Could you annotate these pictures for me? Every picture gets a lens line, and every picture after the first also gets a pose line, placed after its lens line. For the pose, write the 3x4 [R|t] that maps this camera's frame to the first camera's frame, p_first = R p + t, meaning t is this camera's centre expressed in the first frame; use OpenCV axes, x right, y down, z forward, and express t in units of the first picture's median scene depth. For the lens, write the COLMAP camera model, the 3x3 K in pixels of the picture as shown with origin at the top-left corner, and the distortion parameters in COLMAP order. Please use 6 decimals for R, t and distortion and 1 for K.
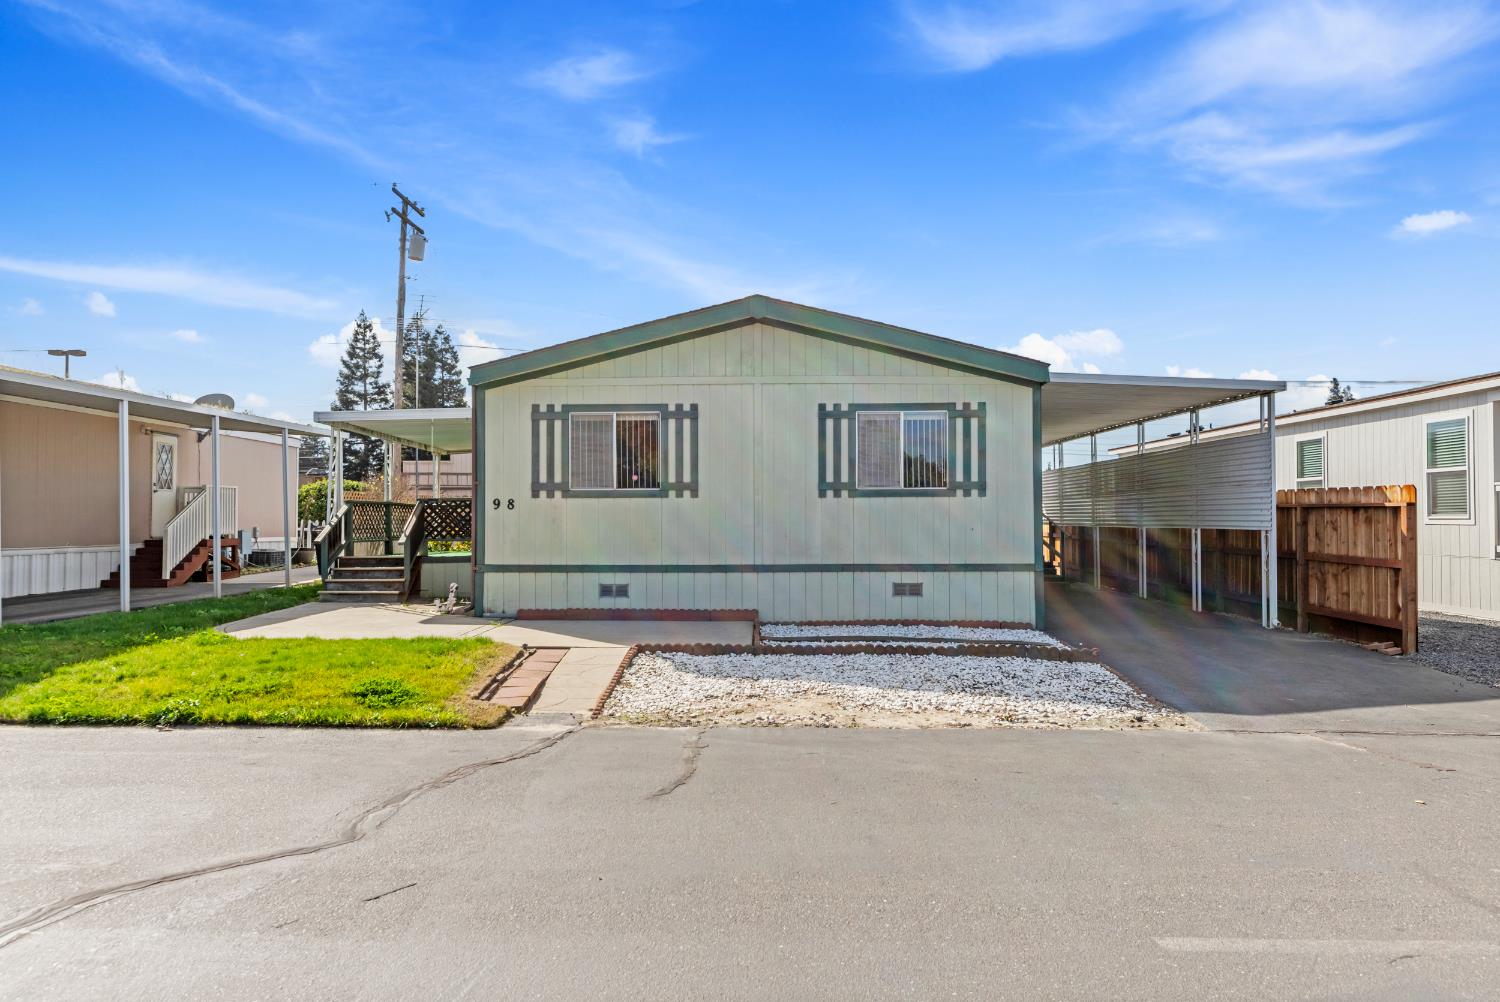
lens RADIAL K [[1006.3, 0, 750.0], [0, 1006.3, 501.0], [0, 0, 1]] dist [0.002609, 0.001312]
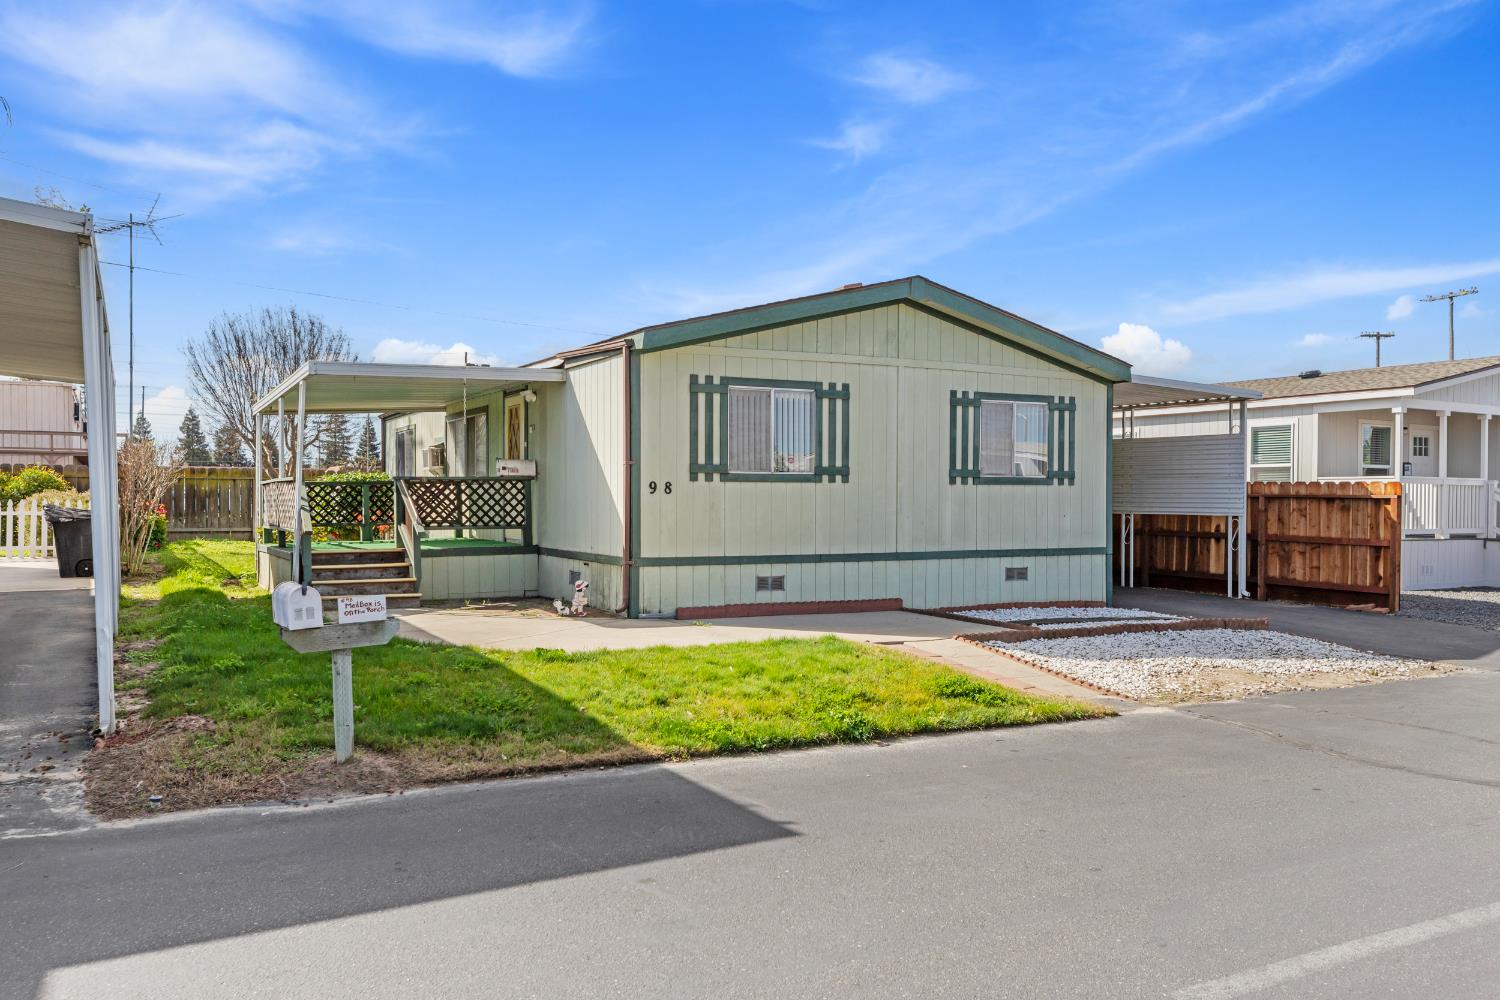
lens RADIAL K [[1169.6, 0, 750.0], [0, 1169.6, 500.0], [0, 0, 1]] dist [-0.001589, -0.001338]
pose [[0.871291, 0.004713, 0.490745, -0.673892], [-0.015148, 0.999736, 0.017294, -0.004895], [-0.490533, -0.022502, 0.871132, 0.084296]]
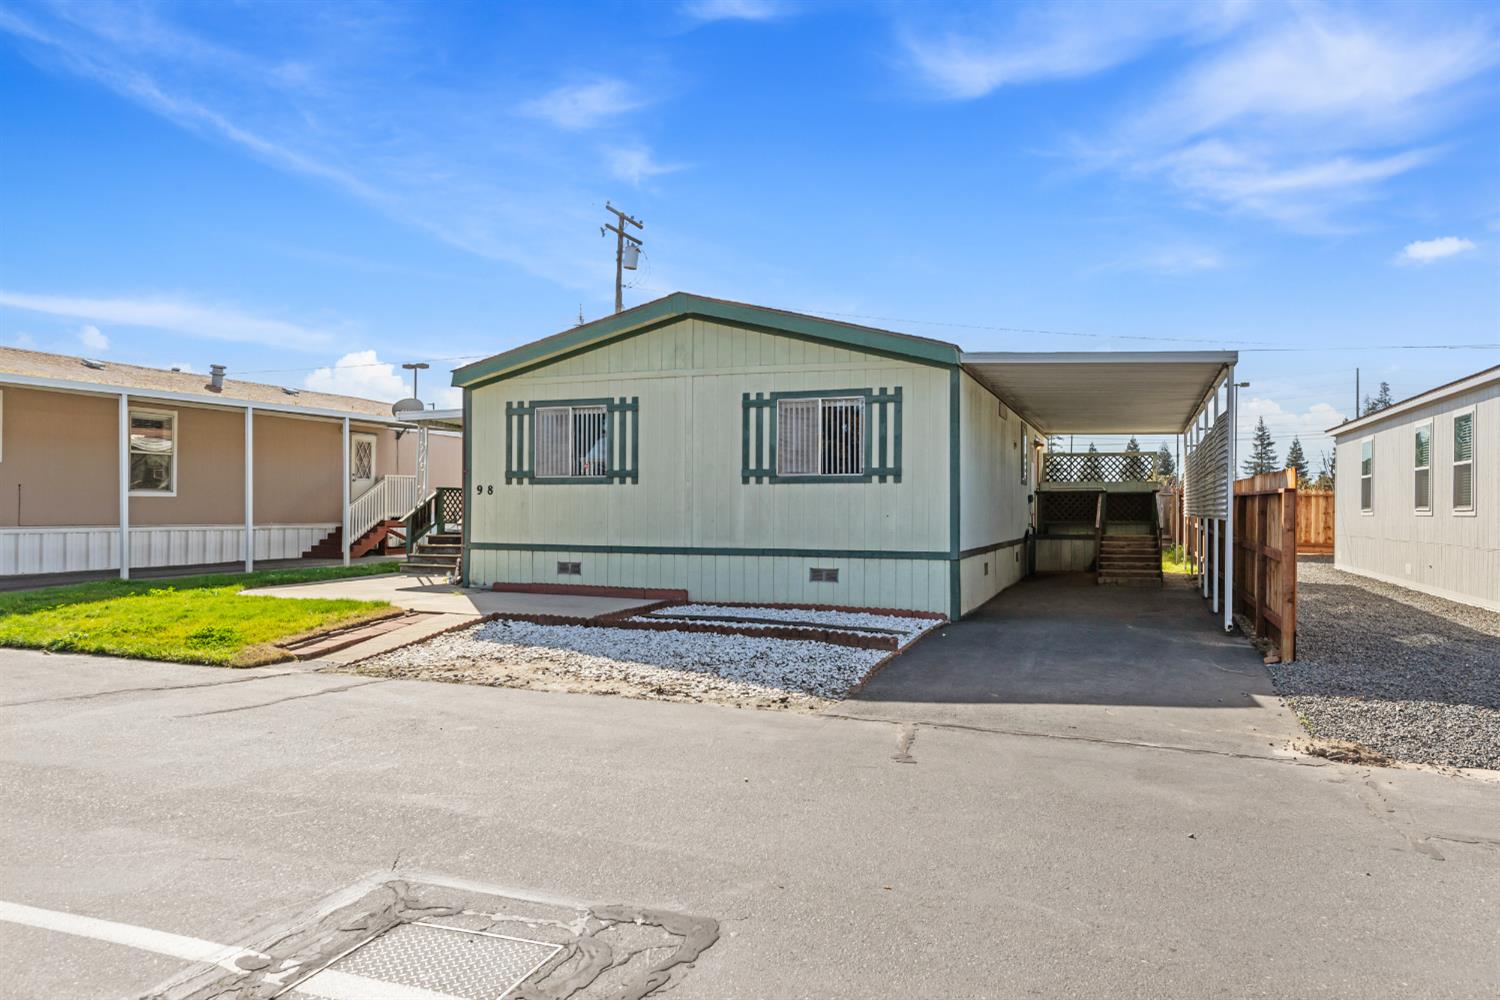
lens RADIAL K [[1006.3, 0, 750.0], [0, 1006.3, 500.0], [0, 0, 1]] dist [0.002609, 0.001312]
pose [[0.941856, 0.004681, -0.335984, 0.423470], [-0.001793, 0.999959, 0.008905, 0.003908], [0.336011, -0.007785, 0.941826, 0.025591]]
